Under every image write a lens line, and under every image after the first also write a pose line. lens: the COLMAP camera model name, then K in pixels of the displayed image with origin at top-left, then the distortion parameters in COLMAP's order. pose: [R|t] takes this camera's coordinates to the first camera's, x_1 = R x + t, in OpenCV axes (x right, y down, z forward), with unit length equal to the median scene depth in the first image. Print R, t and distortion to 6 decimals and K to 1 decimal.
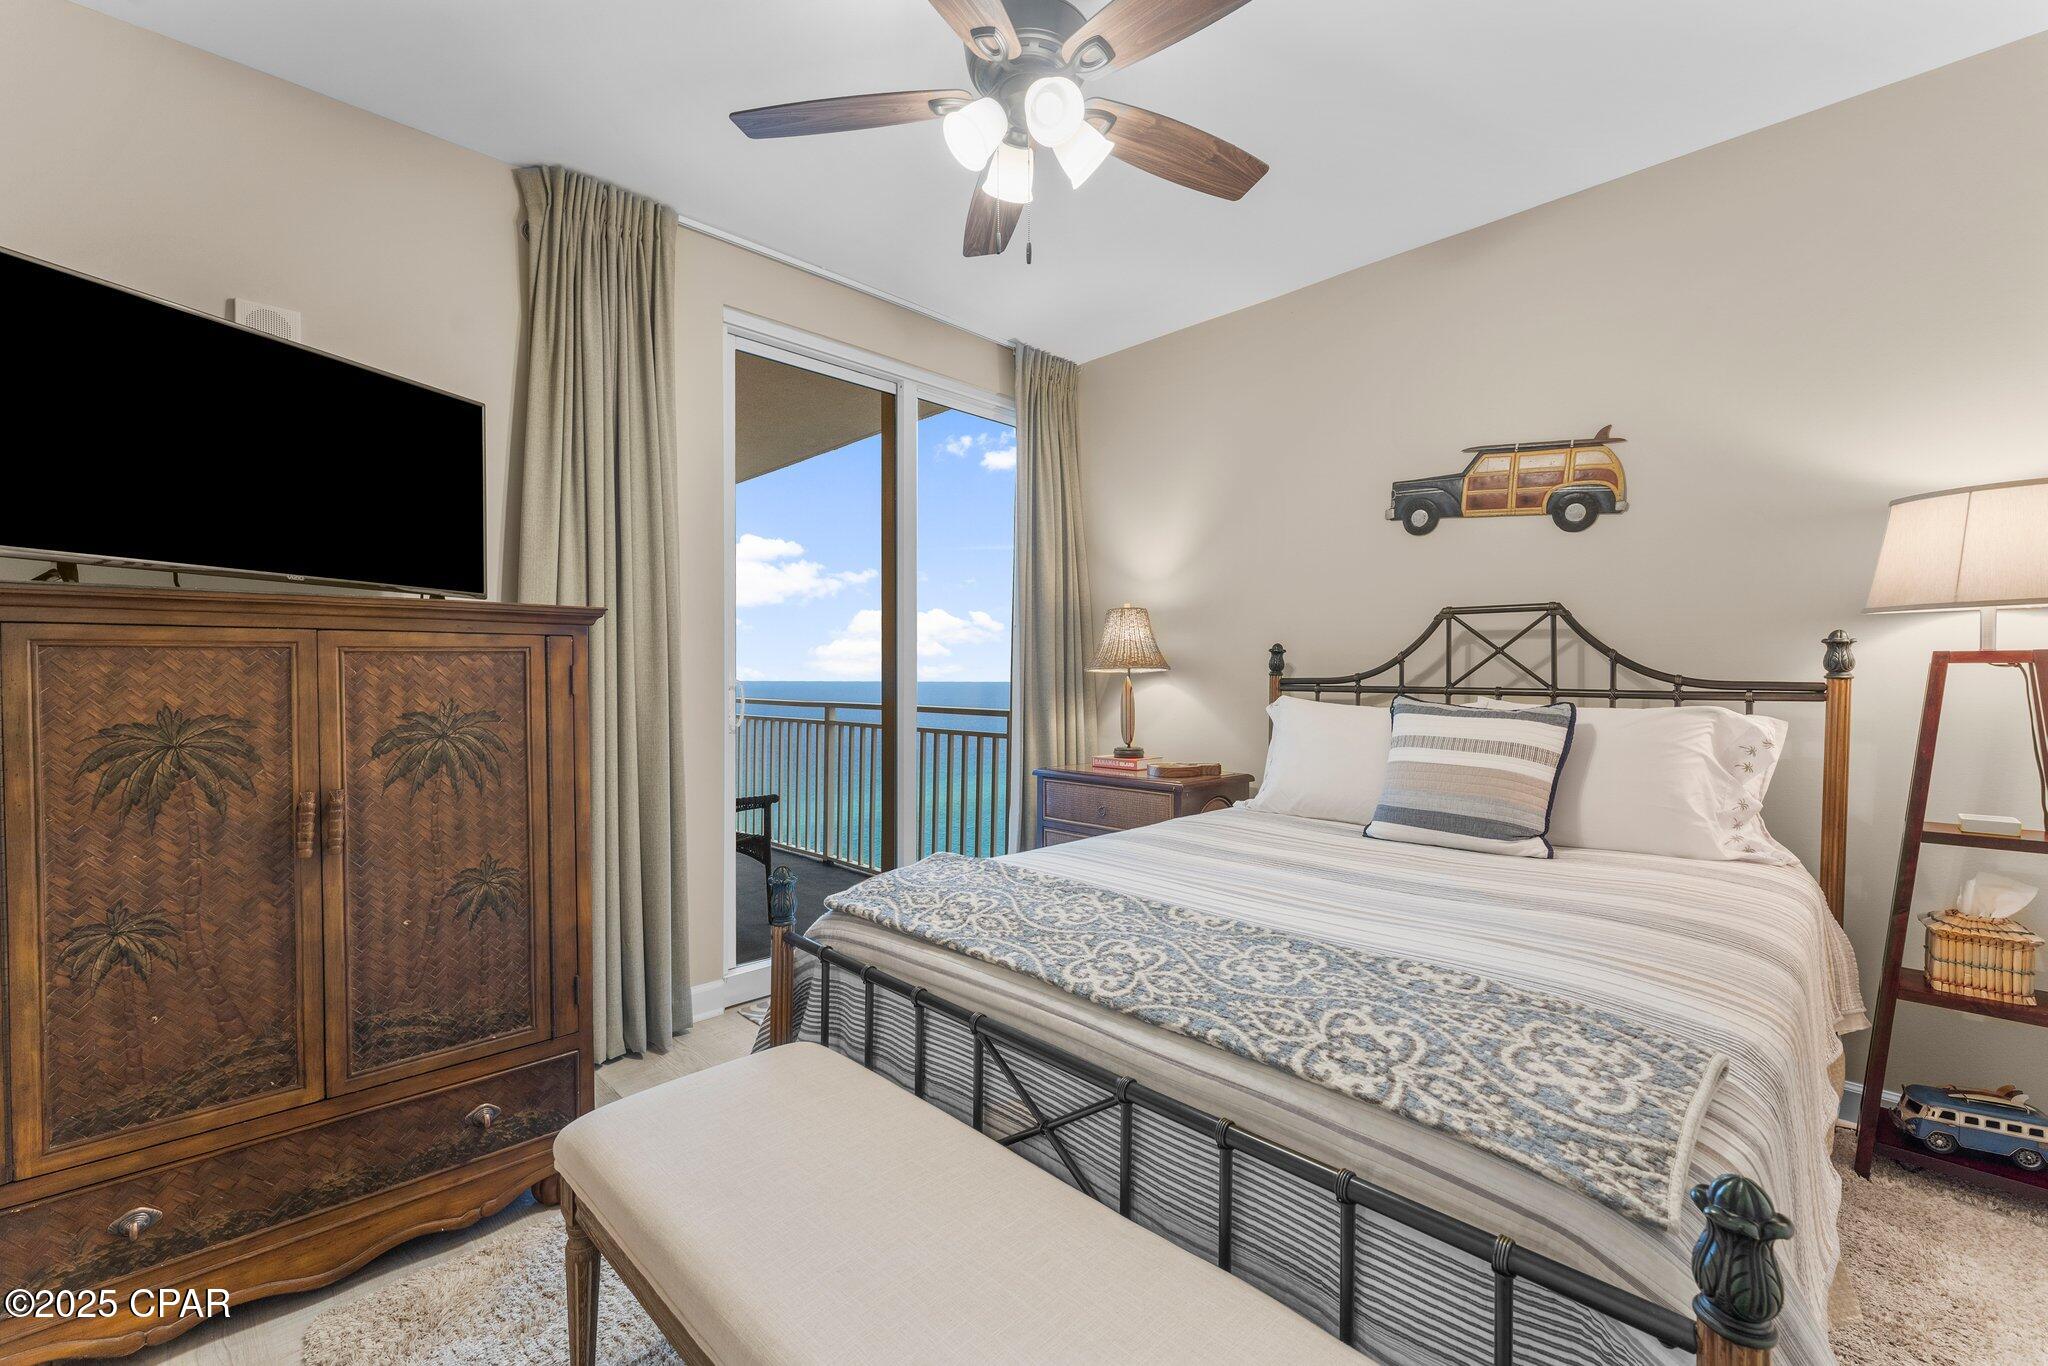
lens RADIAL K [[837.4, 0, 1011.4], [0, 837.4, 678.9], [0, 0, 1]] dist [0.002037, 0.000217]
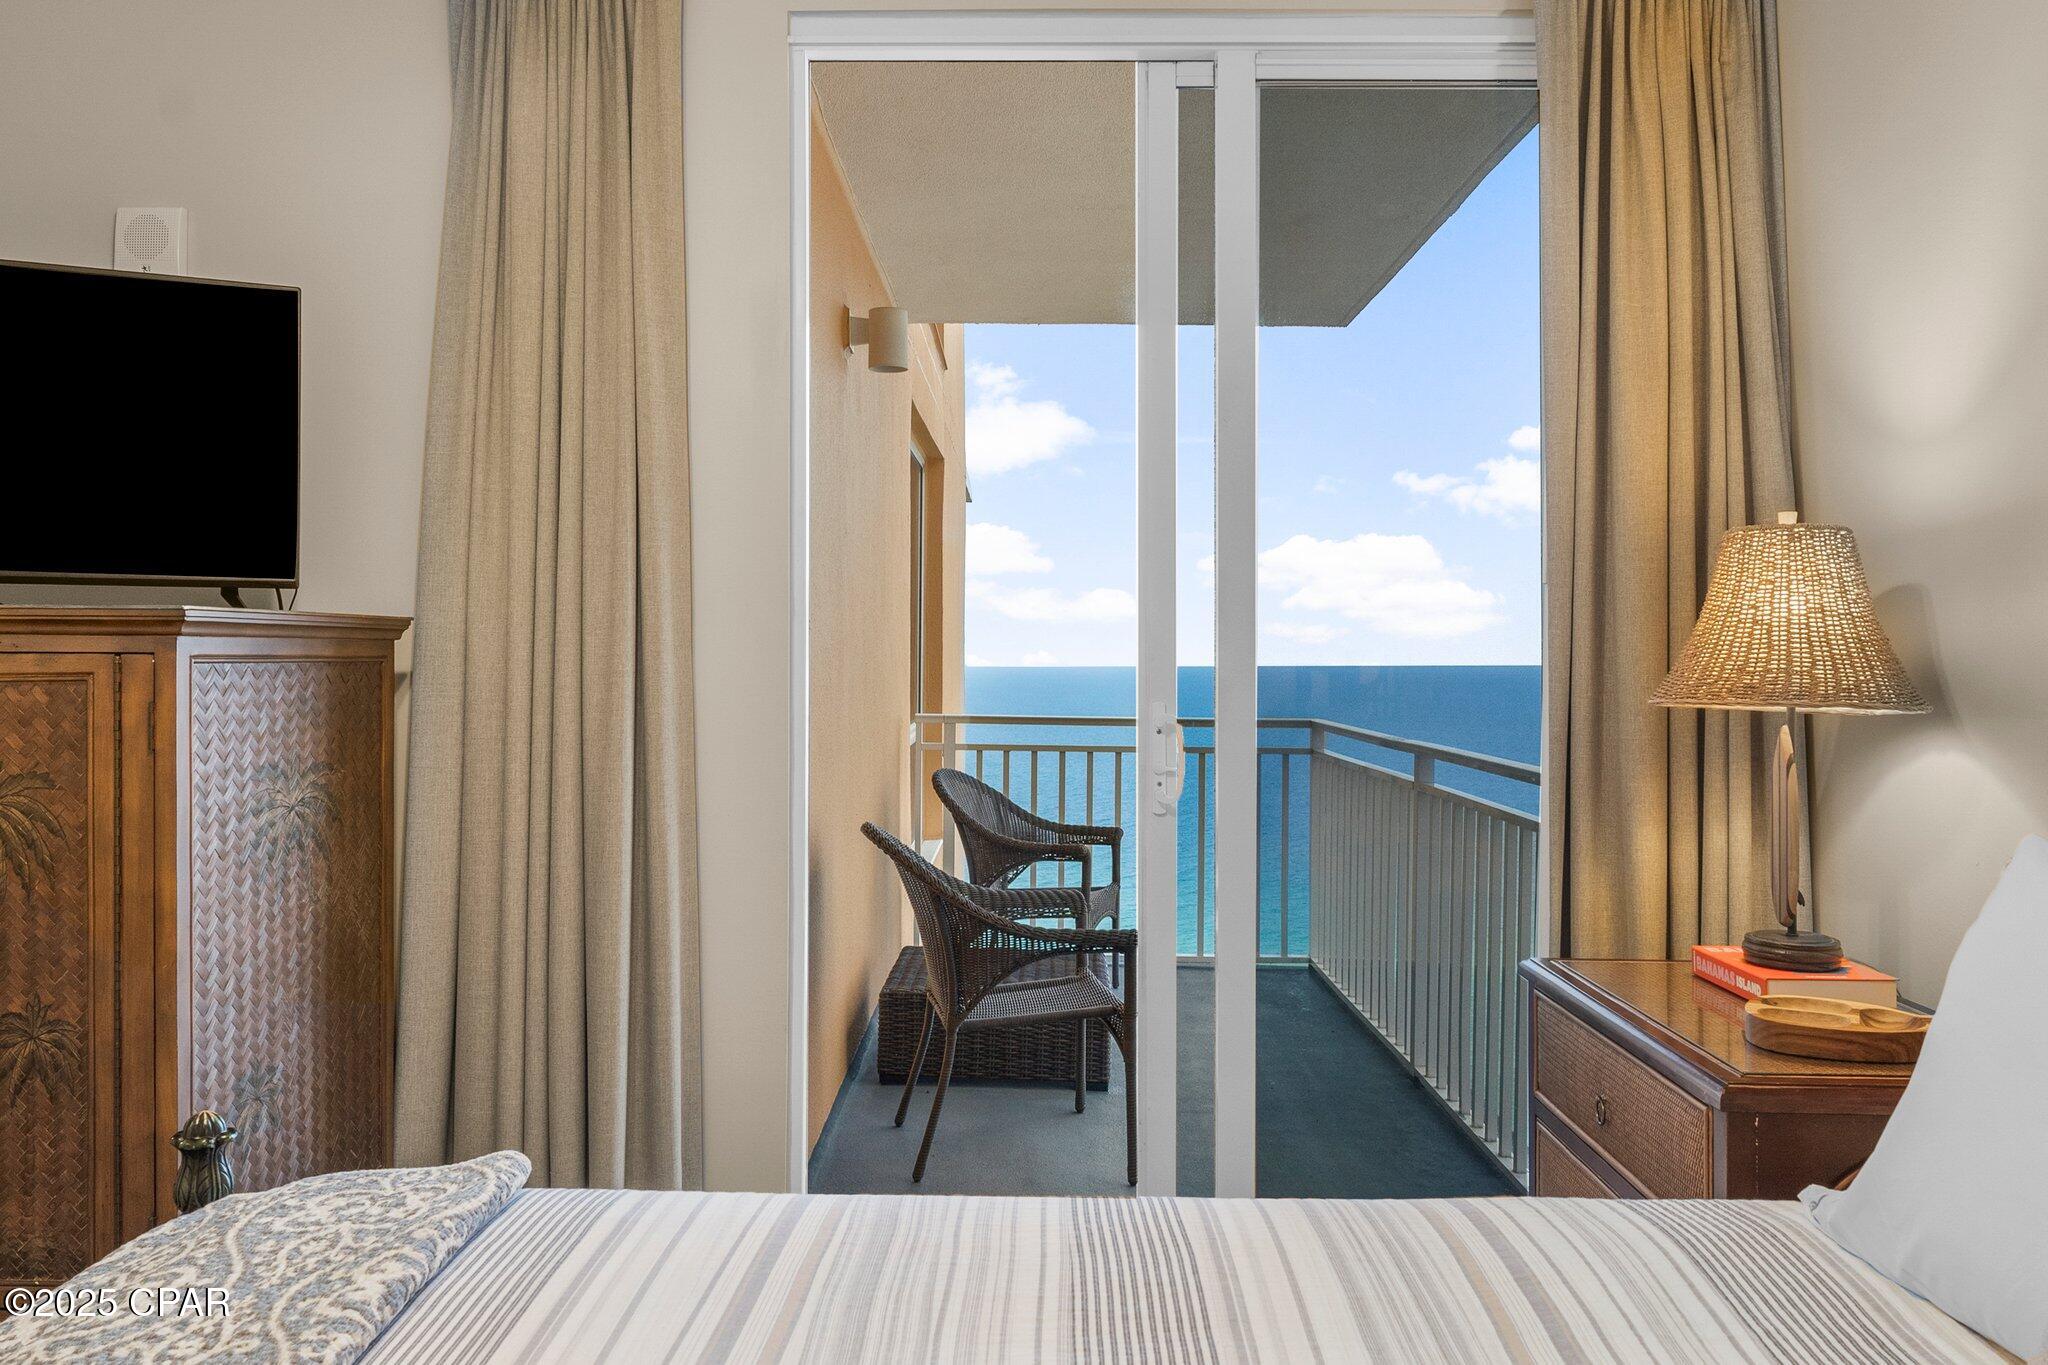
lens RADIAL K [[1456.3, 0, 1027.4], [0, 1456.3, 648.9], [0, 0, 1]] dist [0.001787, 0.002939]
pose [[0.689828, -0.005205, -0.723954, 0.695494], [-0.008068, 0.999857, -0.014876, -0.045156], [0.723928, 0.016102, 0.689688, 0.749122]]
